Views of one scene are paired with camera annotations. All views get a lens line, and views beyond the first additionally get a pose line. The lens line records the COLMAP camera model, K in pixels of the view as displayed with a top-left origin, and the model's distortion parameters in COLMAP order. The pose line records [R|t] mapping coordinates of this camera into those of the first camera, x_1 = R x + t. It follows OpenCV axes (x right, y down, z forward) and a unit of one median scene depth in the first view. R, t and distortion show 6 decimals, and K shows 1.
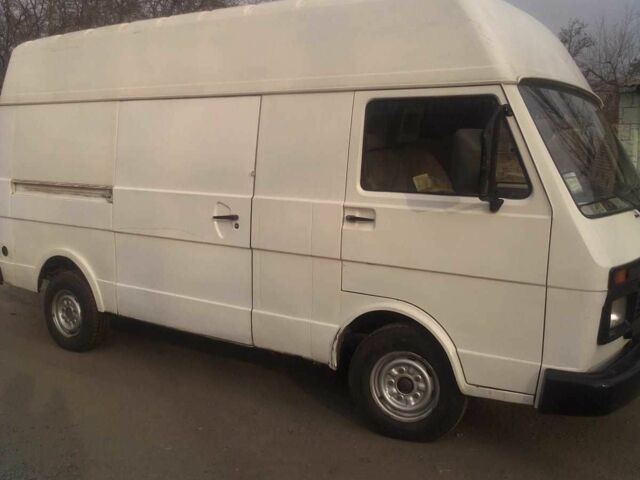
lens RADIAL K [[668.5, 0, 320.3], [0, 668.5, 240.5], [0, 0, 1]] dist [0.097680, 0.000000]
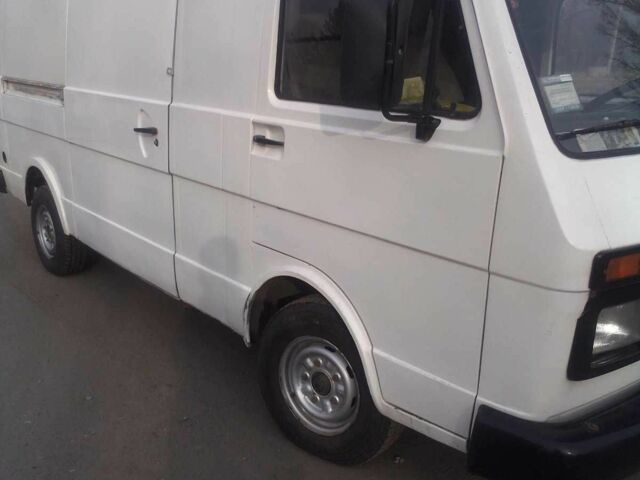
lens RADIAL K [[668.5, 0, 319.2], [0, 668.5, 241.3], [0, 0, 1]] dist [0.097680, 0.000000]
pose [[0.967908, 0.077610, -0.239020, 0.278830], [-0.045962, 0.989745, 0.135247, -0.026153], [0.247066, -0.119921, 0.961550, 0.342754]]
